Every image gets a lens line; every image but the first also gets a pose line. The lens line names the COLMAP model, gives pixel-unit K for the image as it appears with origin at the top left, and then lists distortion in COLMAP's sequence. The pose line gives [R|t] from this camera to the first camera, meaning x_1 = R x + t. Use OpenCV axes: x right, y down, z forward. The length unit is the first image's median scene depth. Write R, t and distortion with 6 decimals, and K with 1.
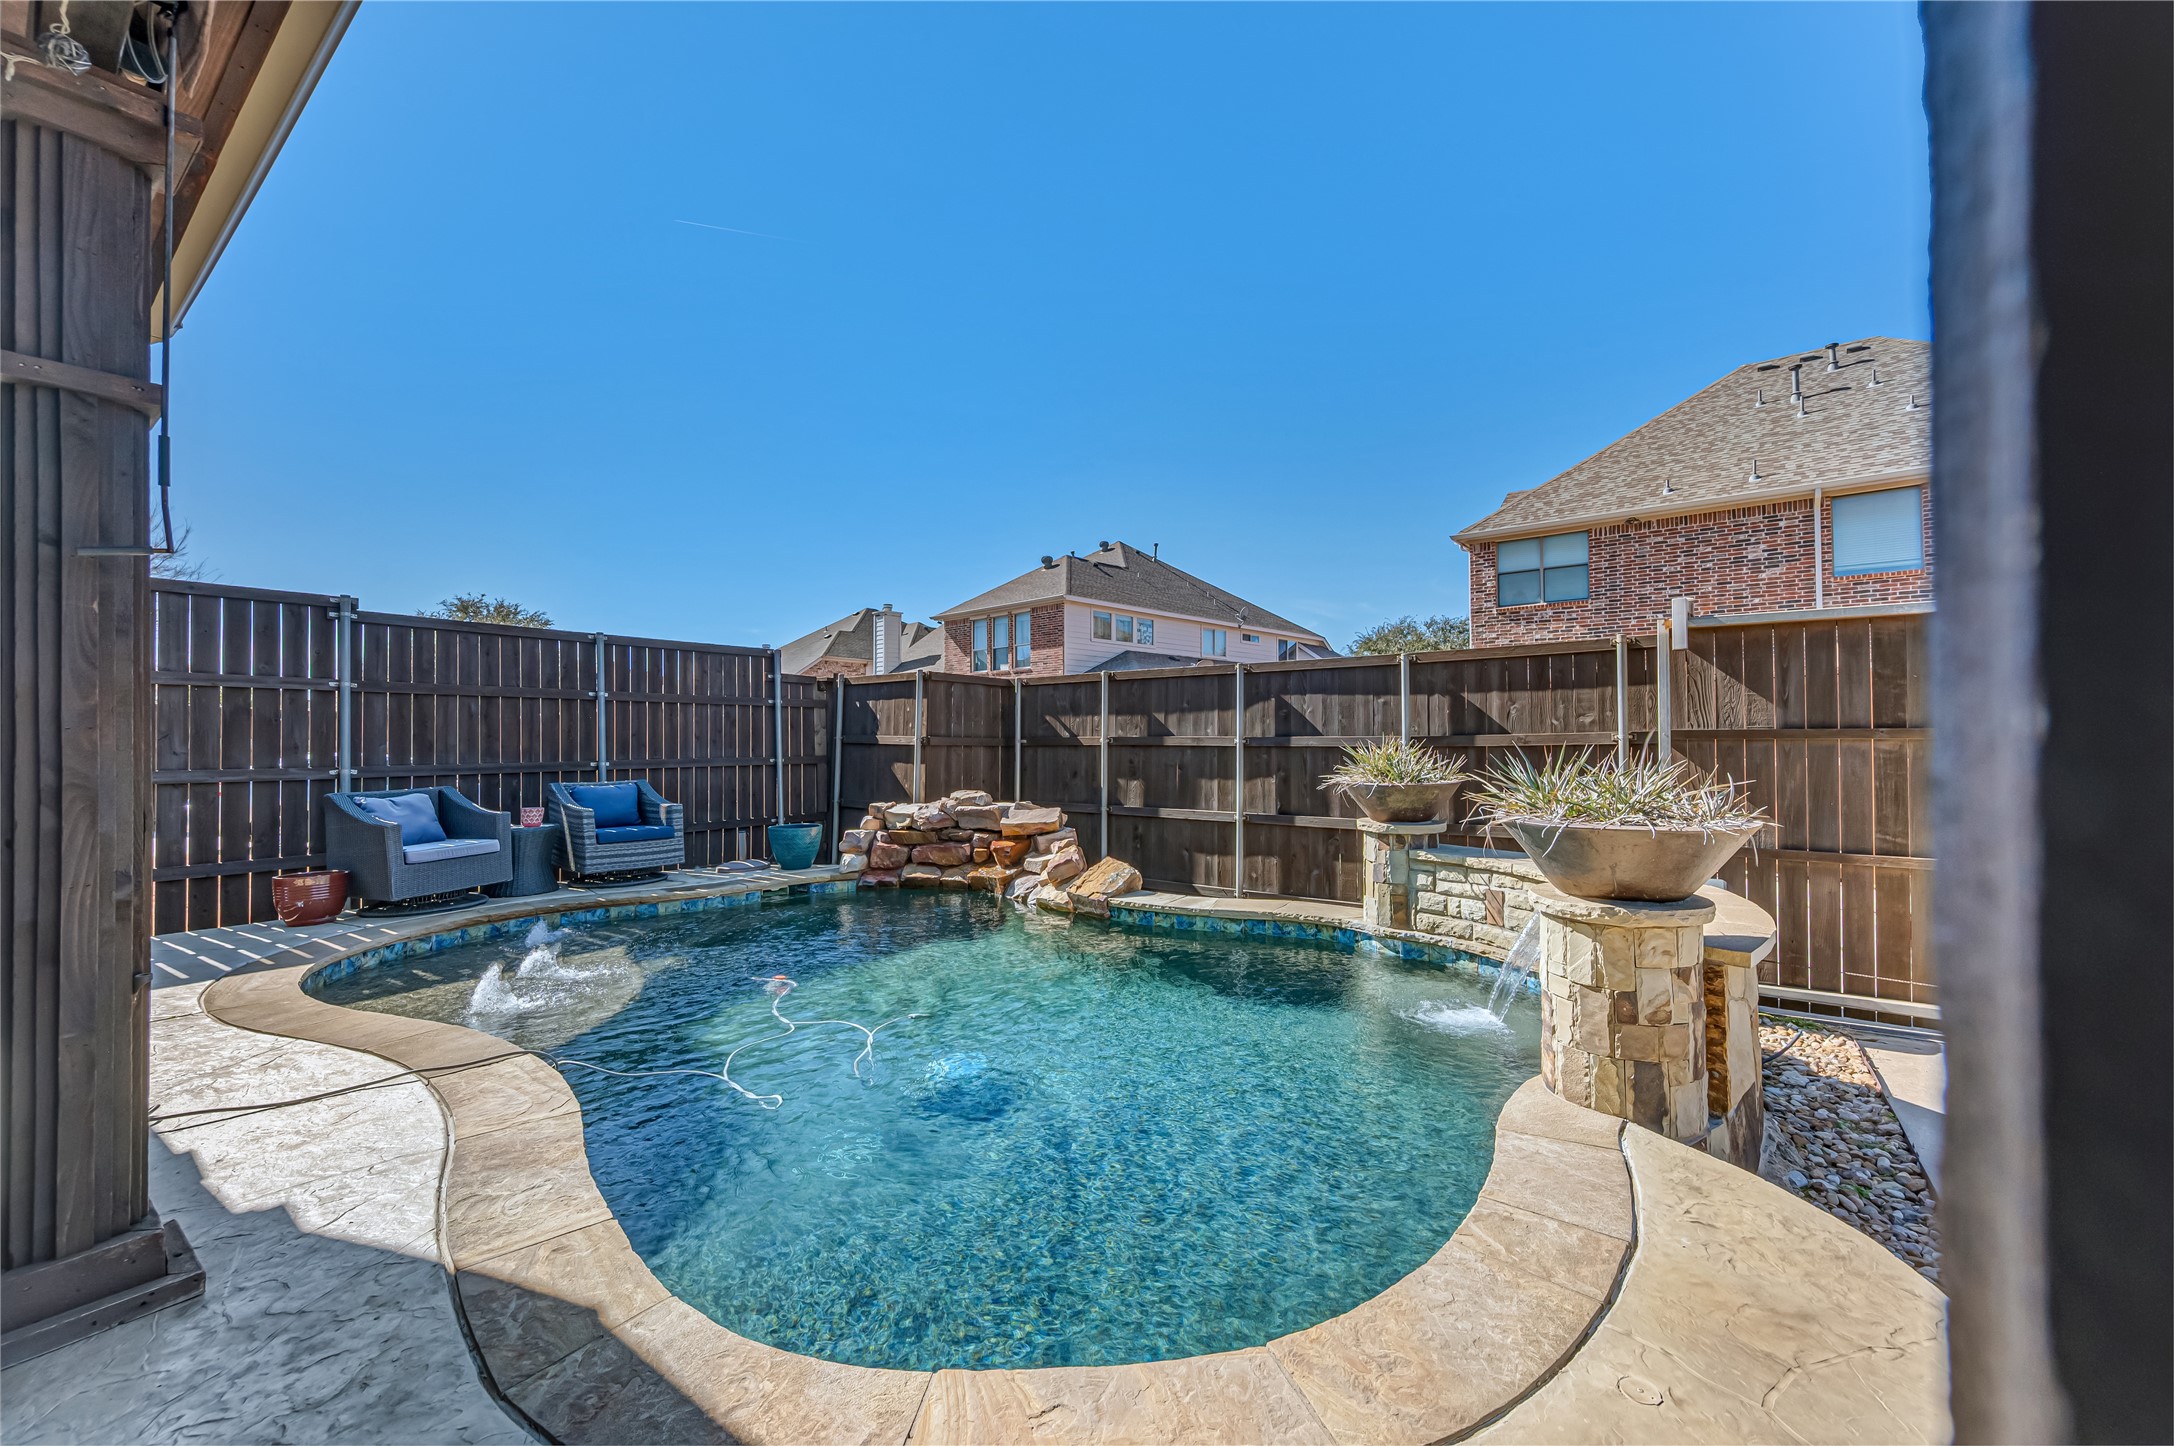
lens RADIAL K [[899.2, 0, 1087.0], [0, 899.2, 723.0], [0, 0, 1]] dist [0.002566, -0.000149]
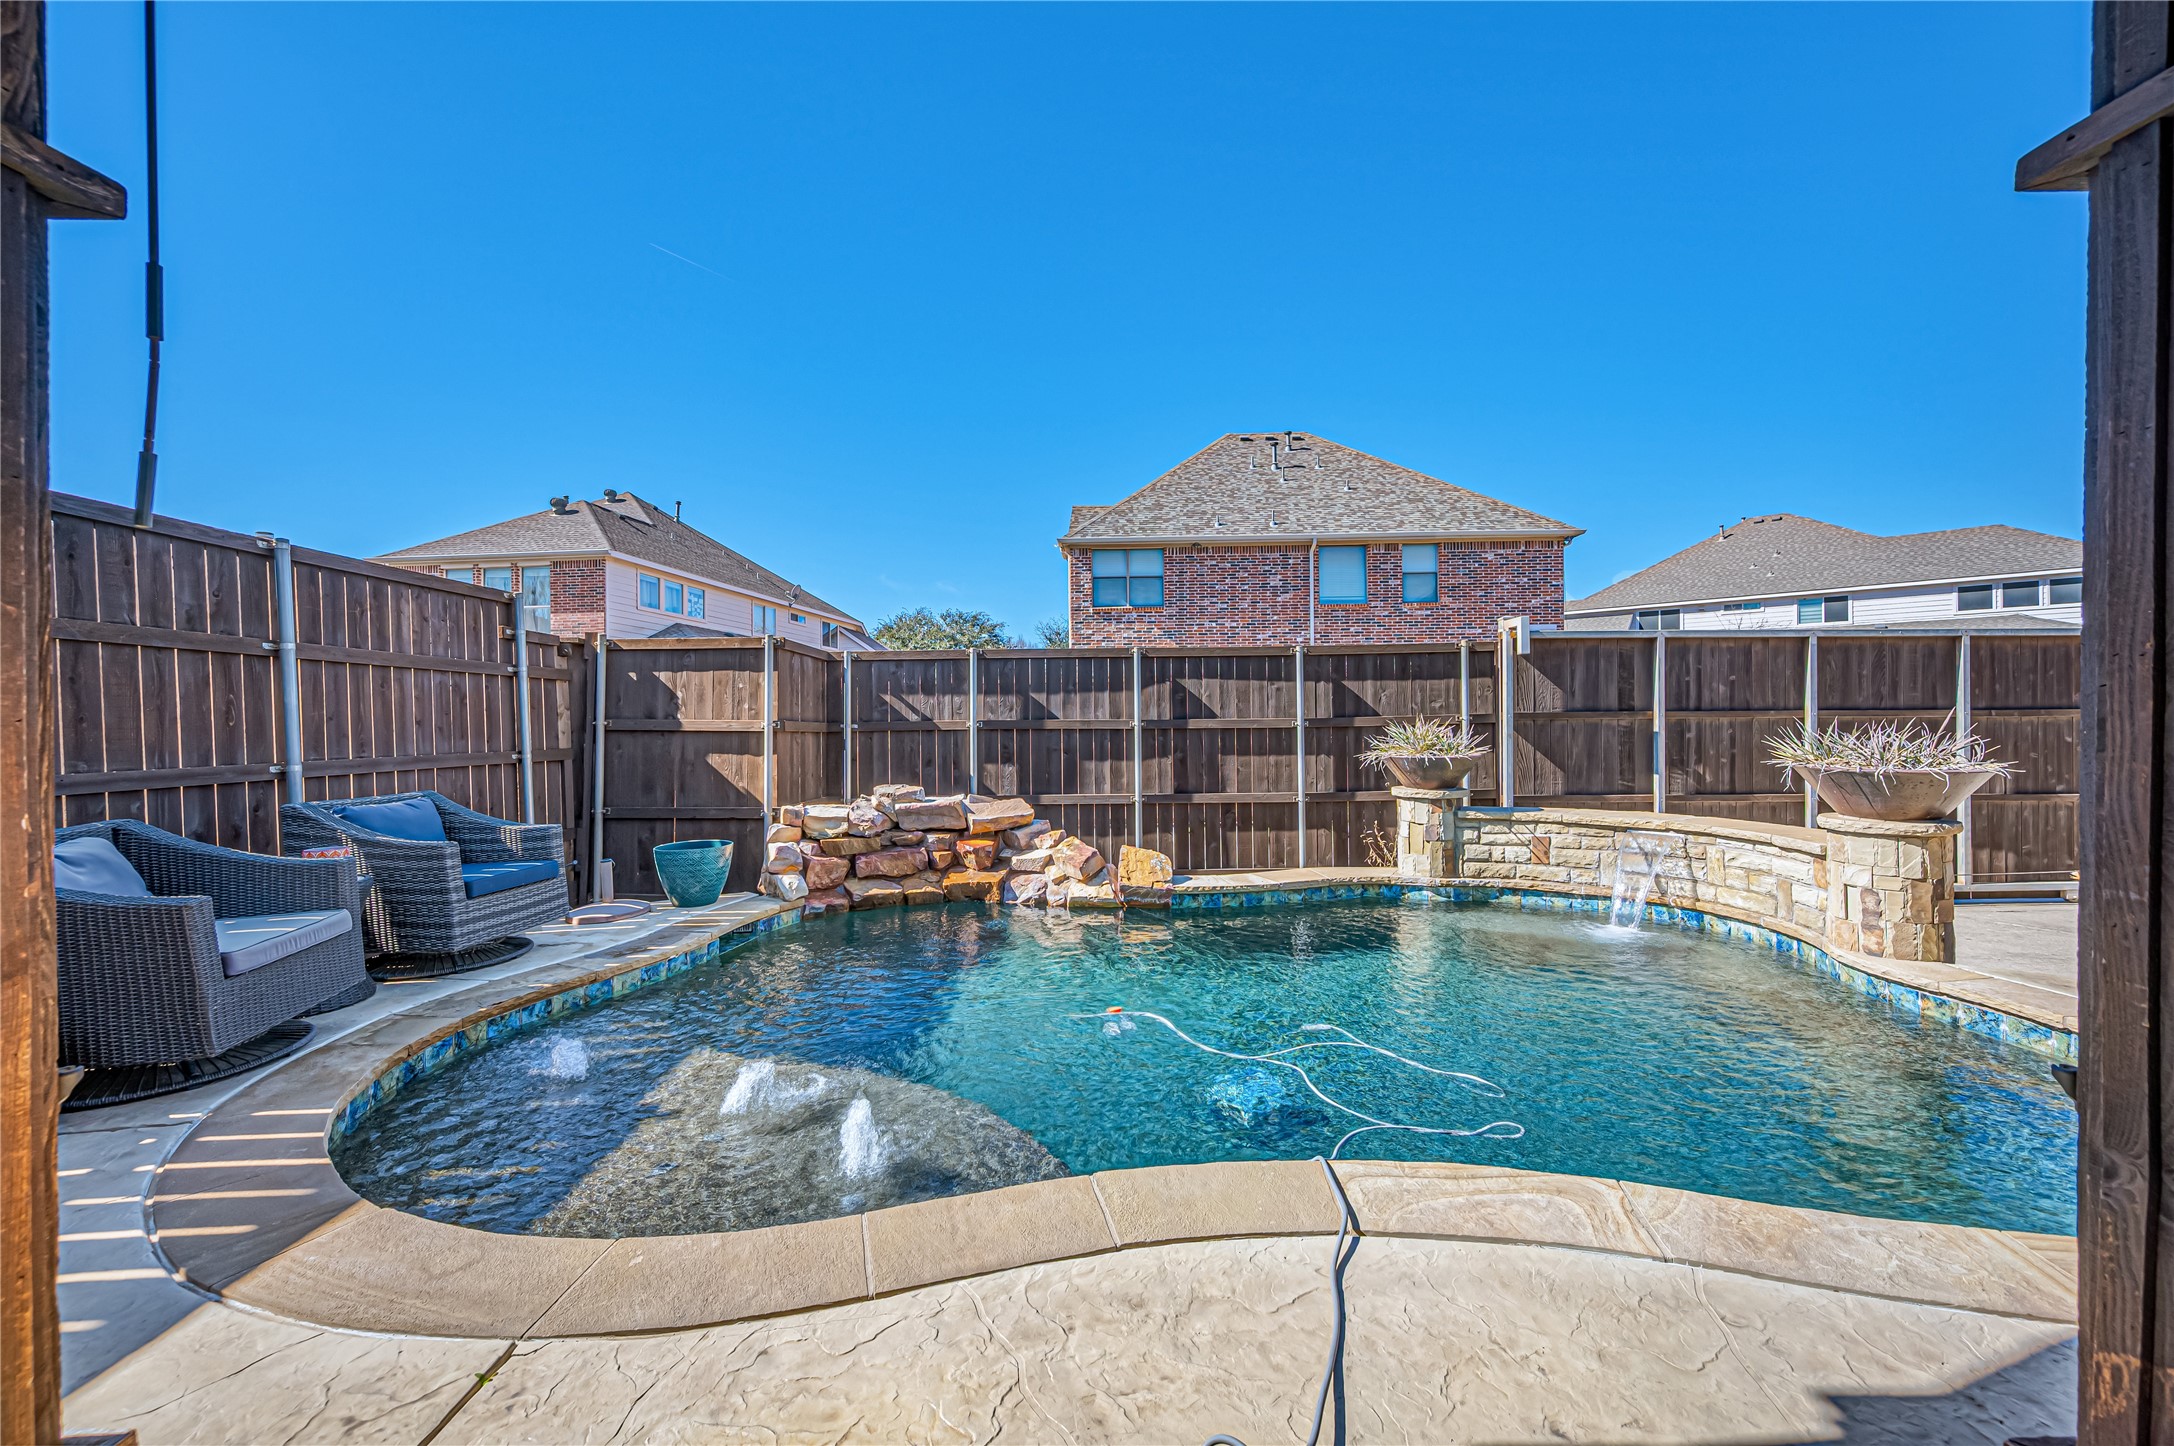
lens RADIAL K [[899.2, 0, 1087.0], [0, 899.2, 723.0], [0, 0, 1]] dist [0.002566, -0.000149]
pose [[0.785363, -0.003604, 0.619024, -0.529588], [-0.004436, 0.999925, 0.011449, 0.008452], [-0.619019, -0.011738, 0.785288, 0.250847]]
